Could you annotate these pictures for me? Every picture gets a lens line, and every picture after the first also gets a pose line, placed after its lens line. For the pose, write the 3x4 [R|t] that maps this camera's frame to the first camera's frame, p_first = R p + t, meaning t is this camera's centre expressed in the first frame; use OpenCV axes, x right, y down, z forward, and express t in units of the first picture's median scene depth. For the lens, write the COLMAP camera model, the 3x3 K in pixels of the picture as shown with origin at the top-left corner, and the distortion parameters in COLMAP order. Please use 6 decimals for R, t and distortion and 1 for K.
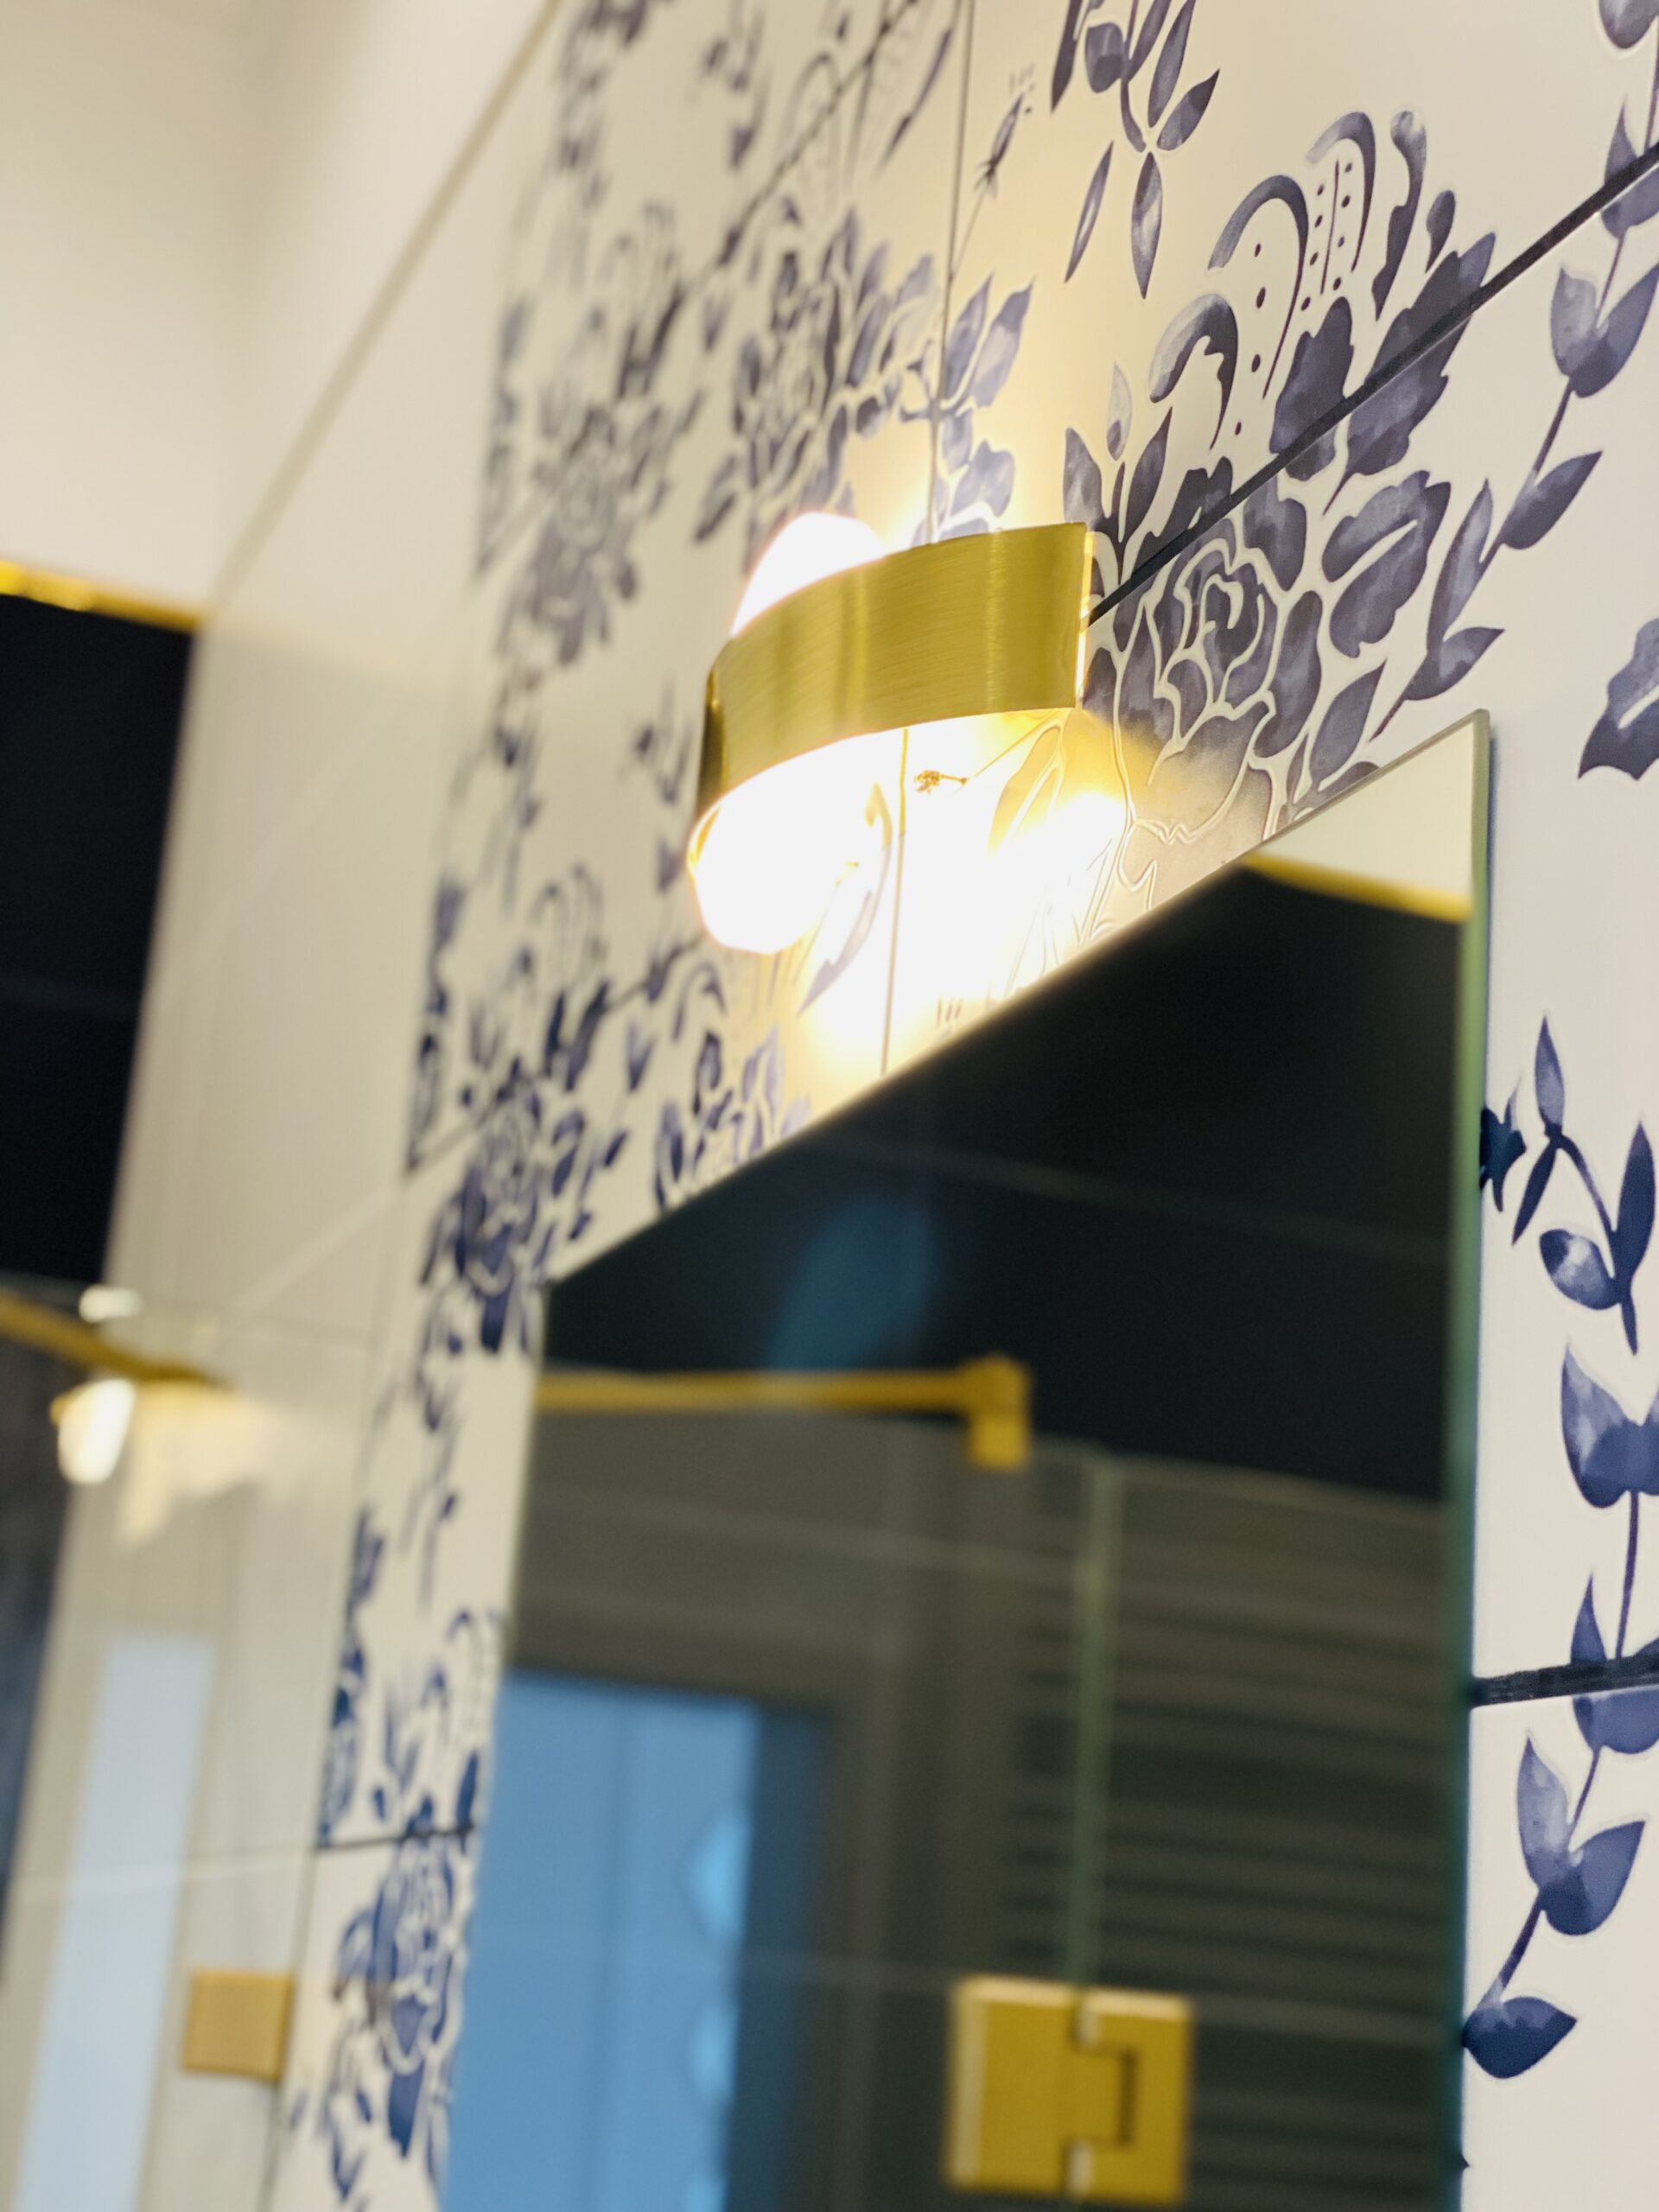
lens RADIAL K [[3354.1, 0, 819.6], [0, 3354.1, 1125.0], [0, 0, 1]] dist [0.148370, 0.000000]
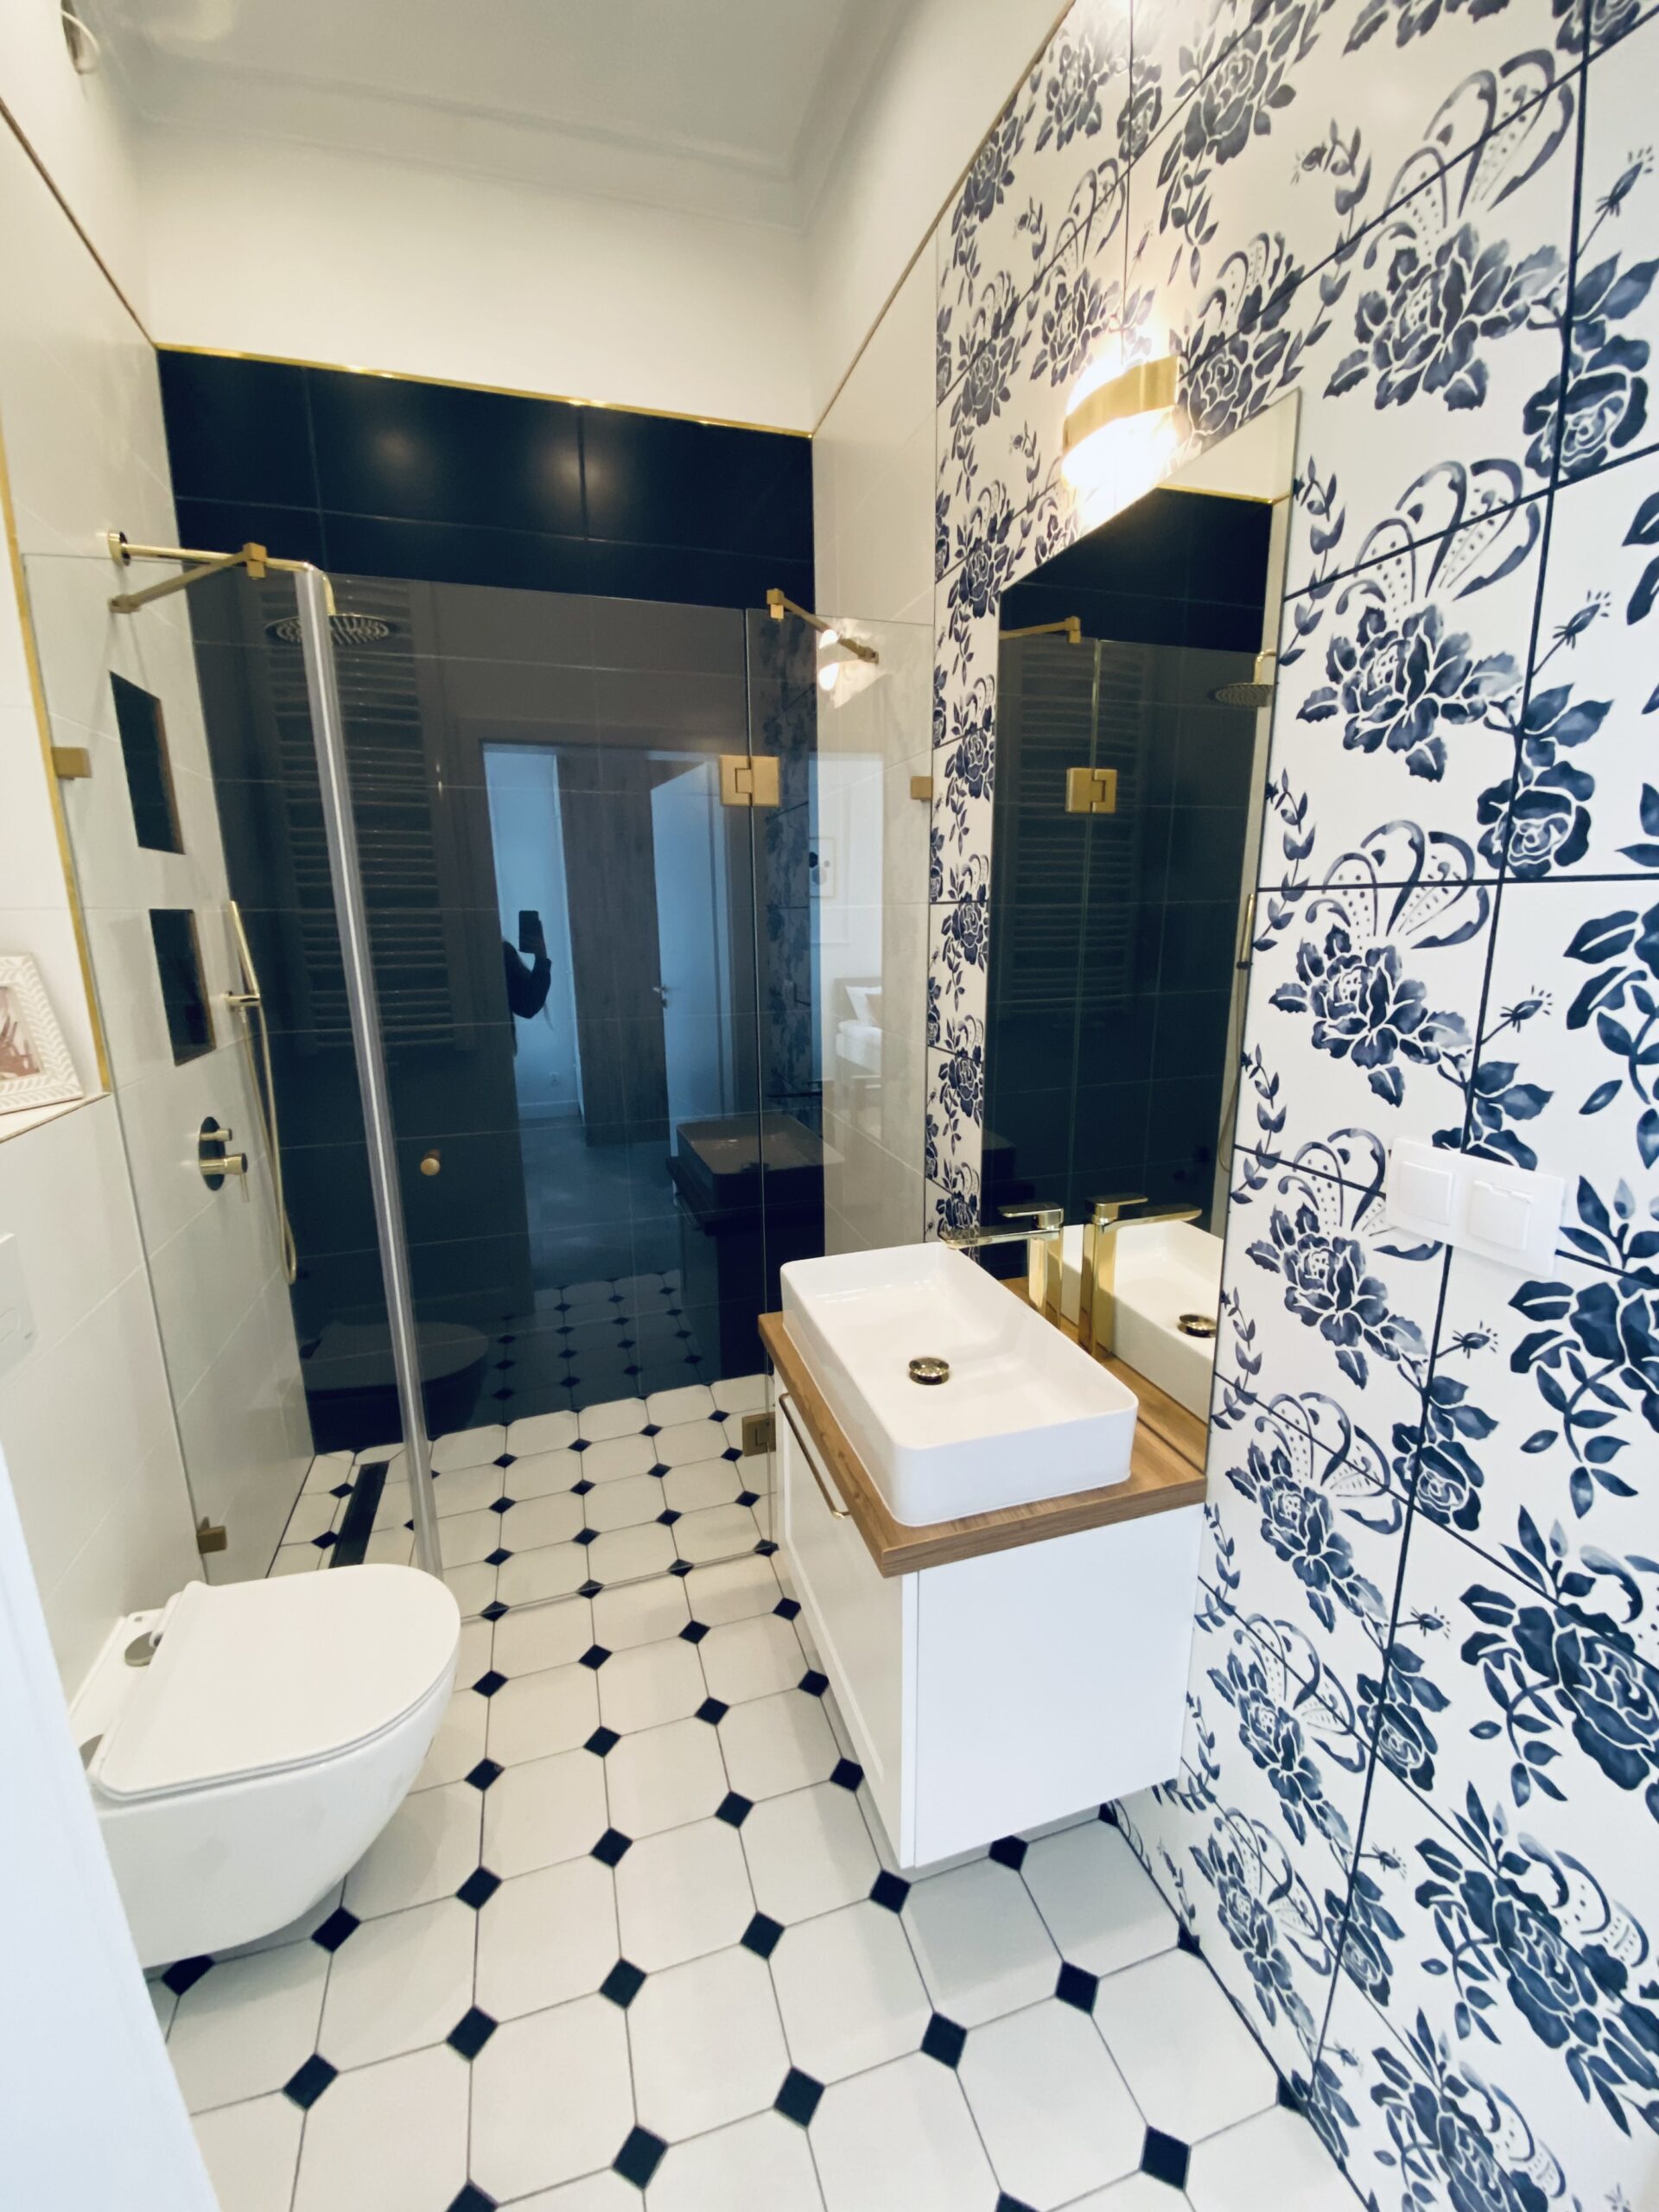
lens RADIAL K [[905.8, 0, 833.6], [0, 905.8, 1116.3], [0, 0, 1]] dist [-0.006601, -0.002532]
pose [[0.990803, -0.080183, -0.108999, -0.245310], [0.122930, 0.870035, 0.477417, 0.056801], [0.056552, -0.486426, 0.871890, -0.420652]]
